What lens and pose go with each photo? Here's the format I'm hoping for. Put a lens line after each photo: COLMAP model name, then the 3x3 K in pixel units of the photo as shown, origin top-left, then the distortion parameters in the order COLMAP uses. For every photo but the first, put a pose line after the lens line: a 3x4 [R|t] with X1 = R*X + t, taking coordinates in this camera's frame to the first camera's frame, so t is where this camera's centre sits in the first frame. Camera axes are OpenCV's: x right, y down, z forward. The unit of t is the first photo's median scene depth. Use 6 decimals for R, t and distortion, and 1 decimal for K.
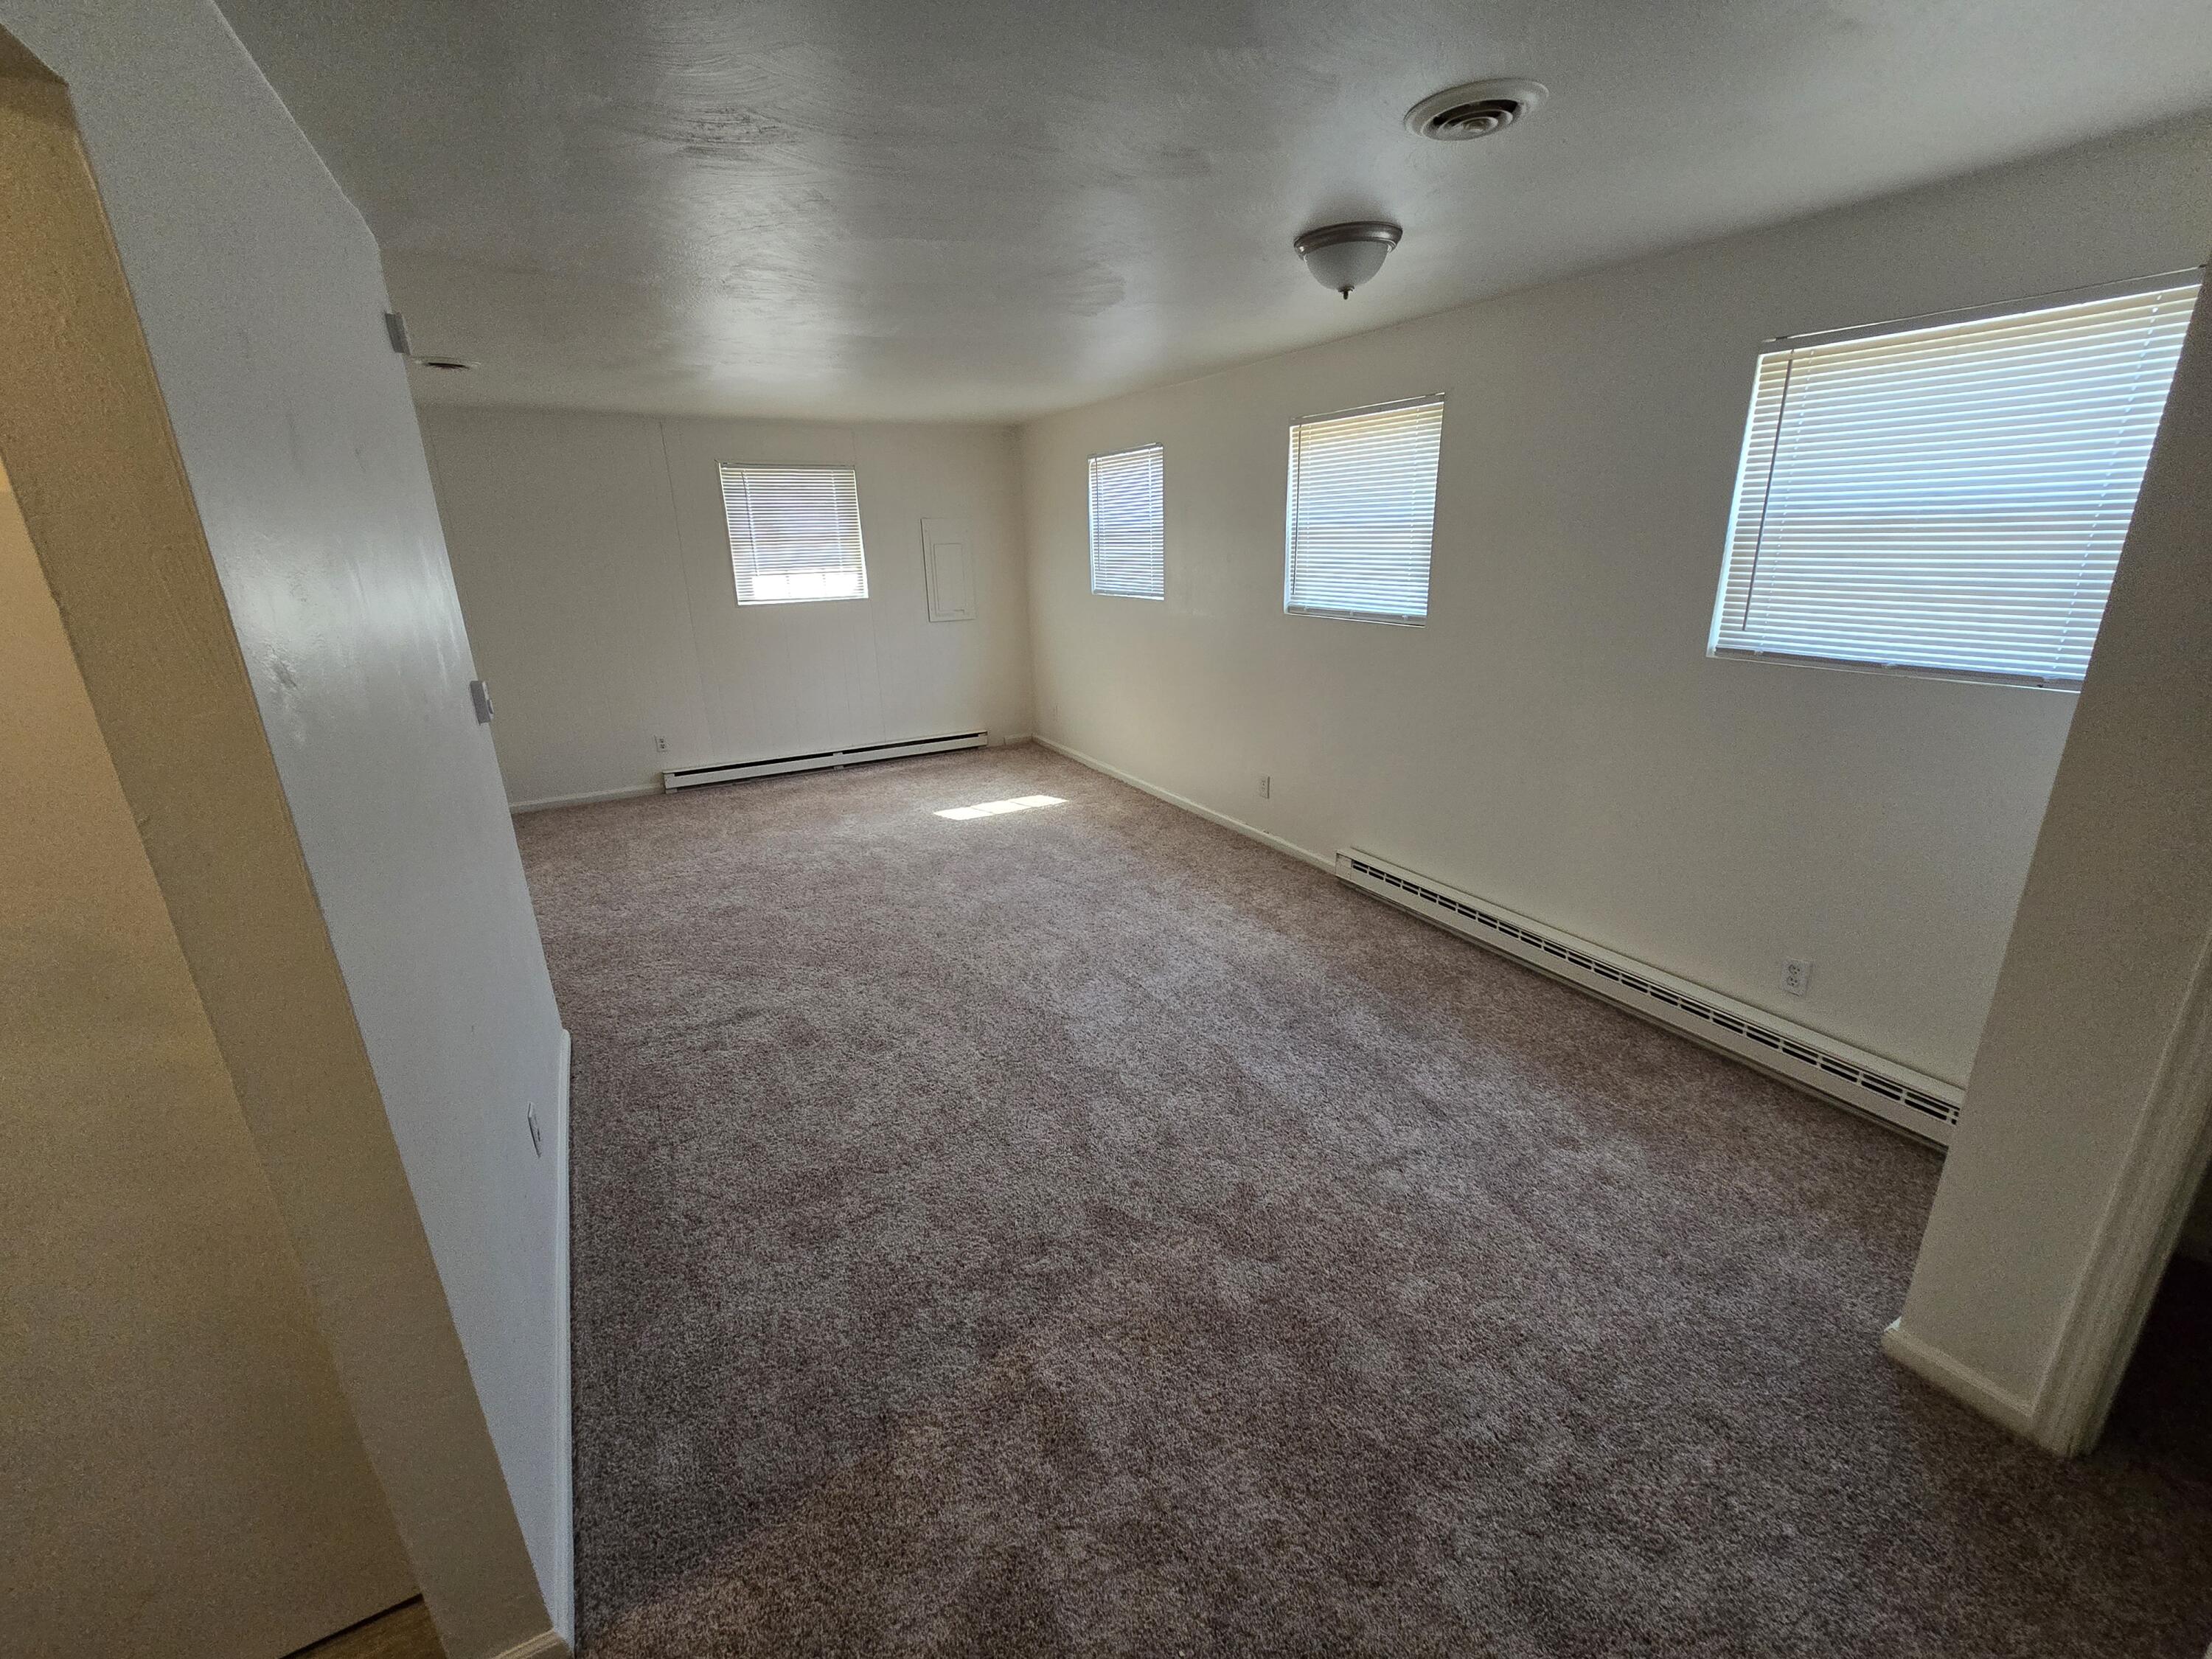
lens RADIAL K [[910.5, 0, 1103.9], [0, 910.5, 828.3], [0, 0, 1]] dist [-0.000377, -0.000179]
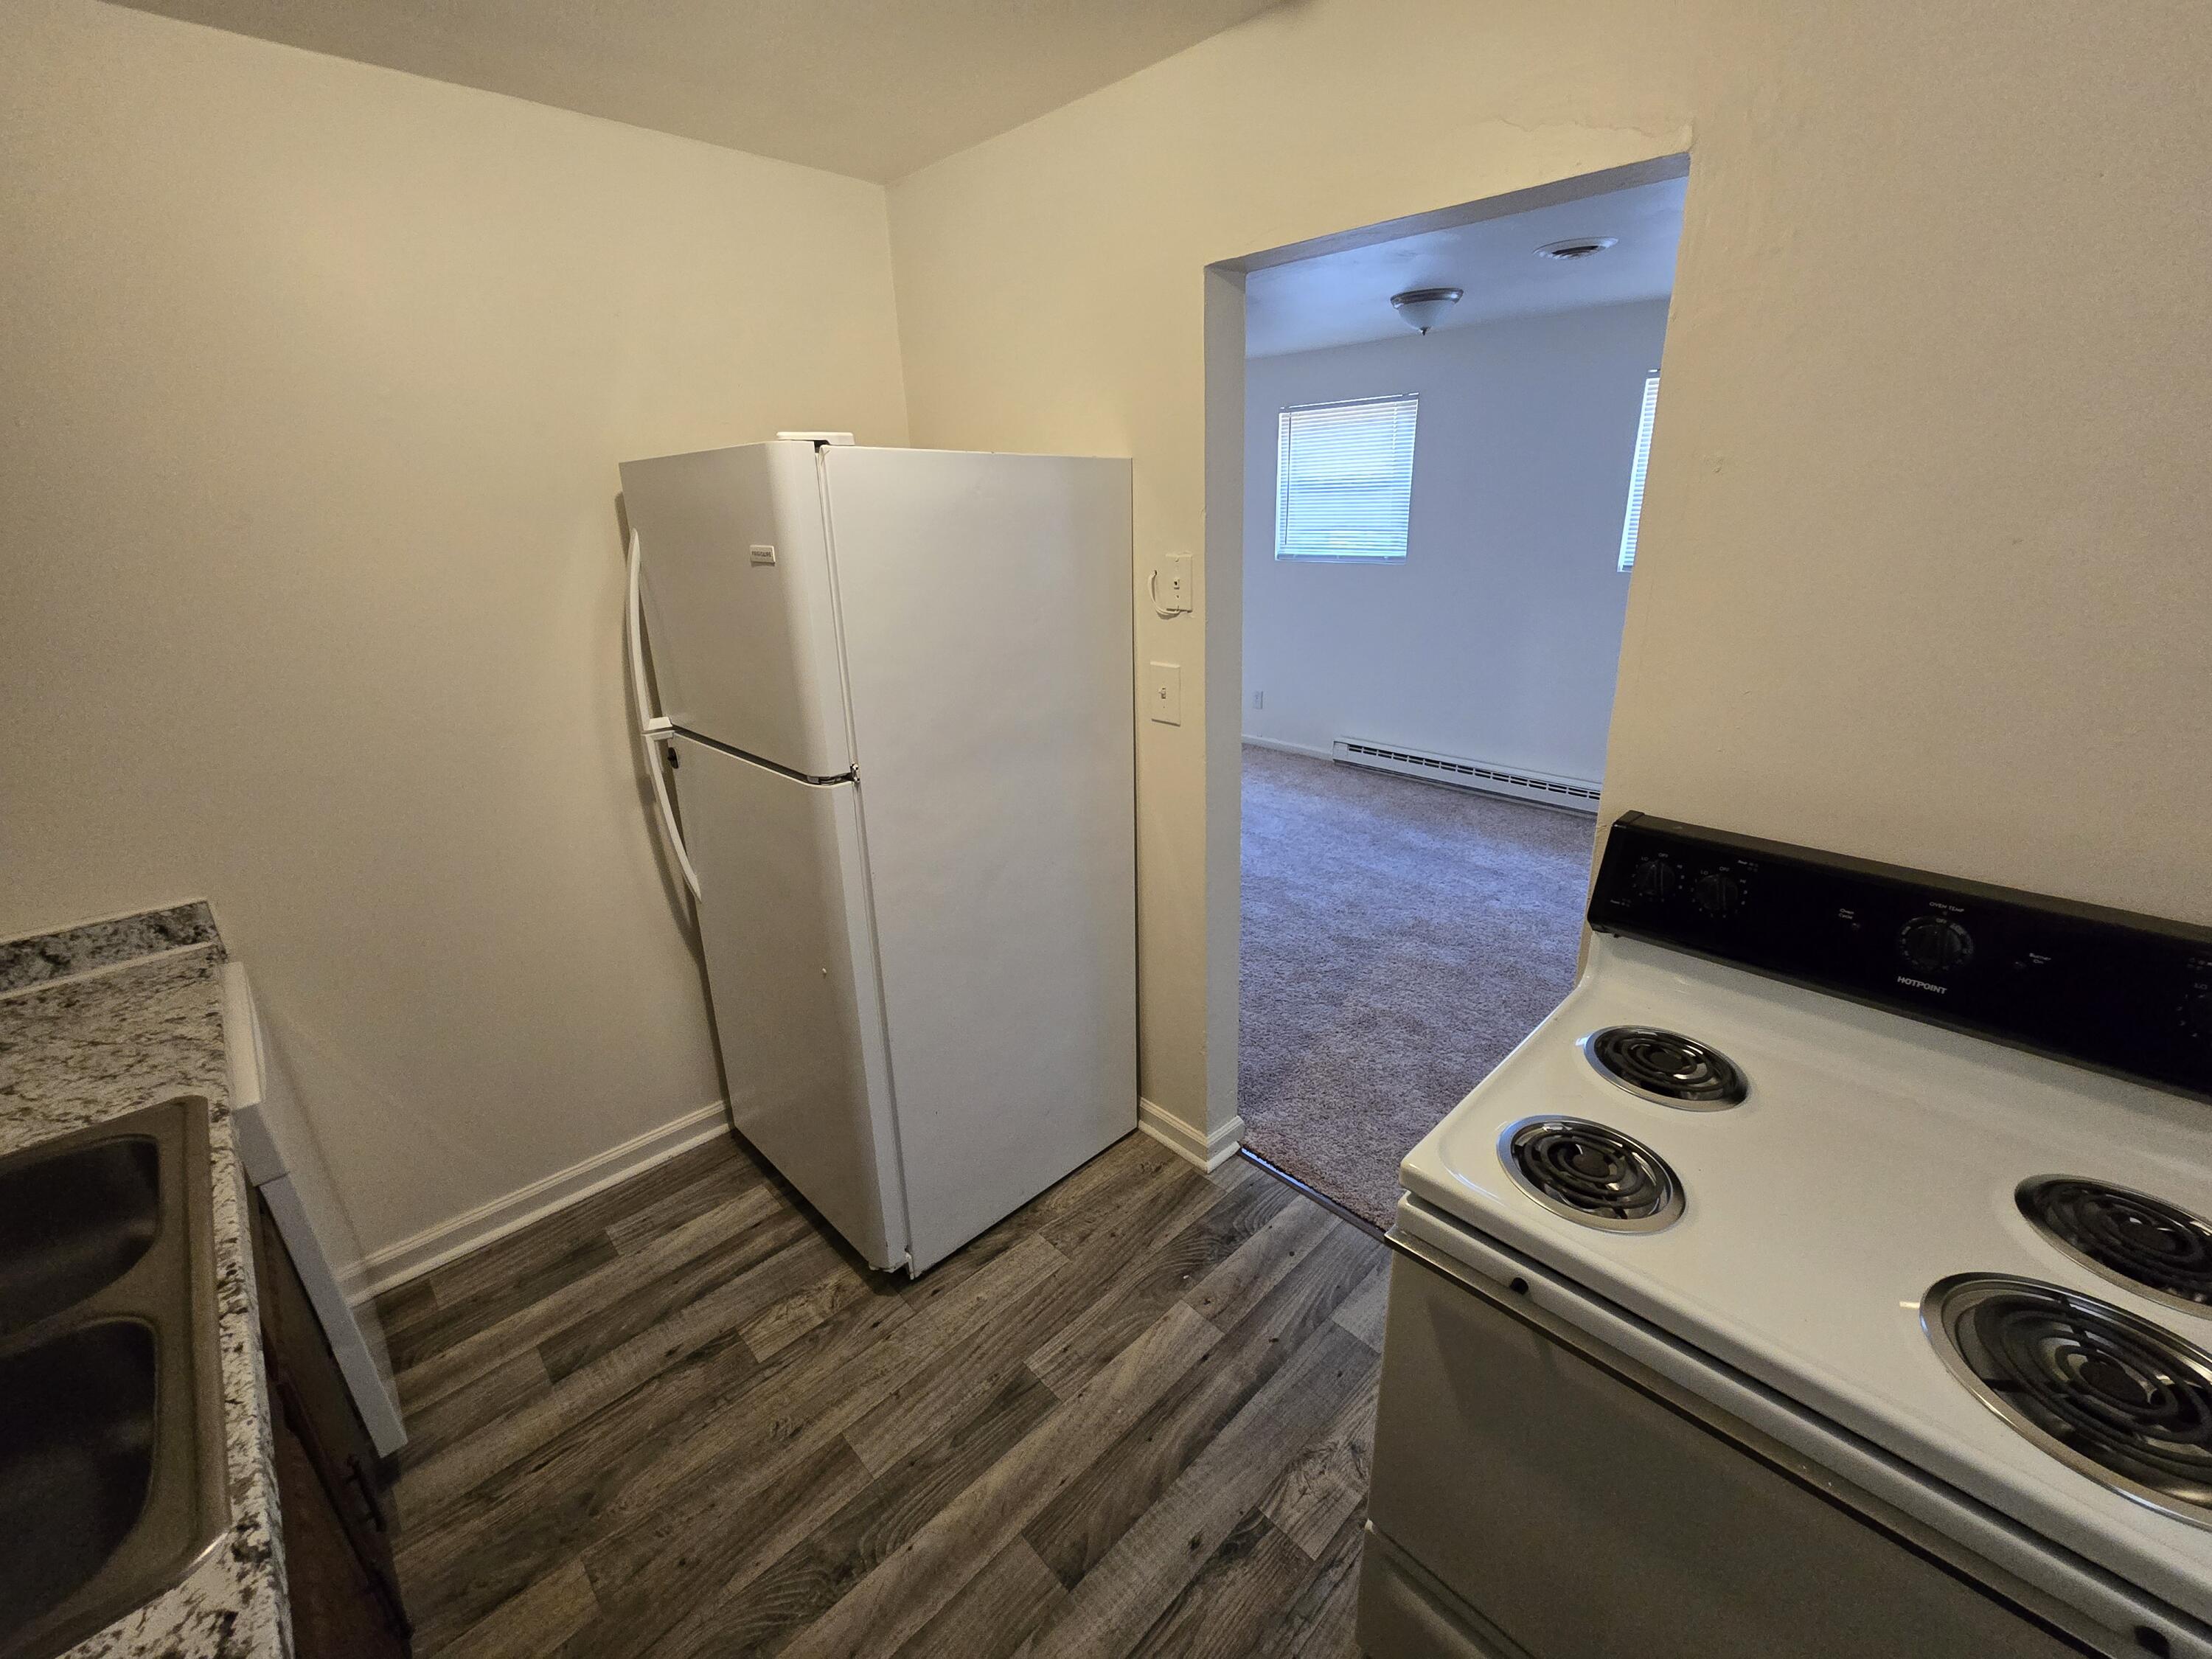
lens RADIAL K [[910.5, 0, 1111.0], [0, 910.5, 828.4], [0, 0, 1]] dist [-0.000377, -0.000179]
pose [[0.965326, -0.090755, 0.244763, -0.447032], [0.084820, 0.995792, 0.034705, 0.091568], [-0.246882, -0.012741, 0.968962, -0.228868]]
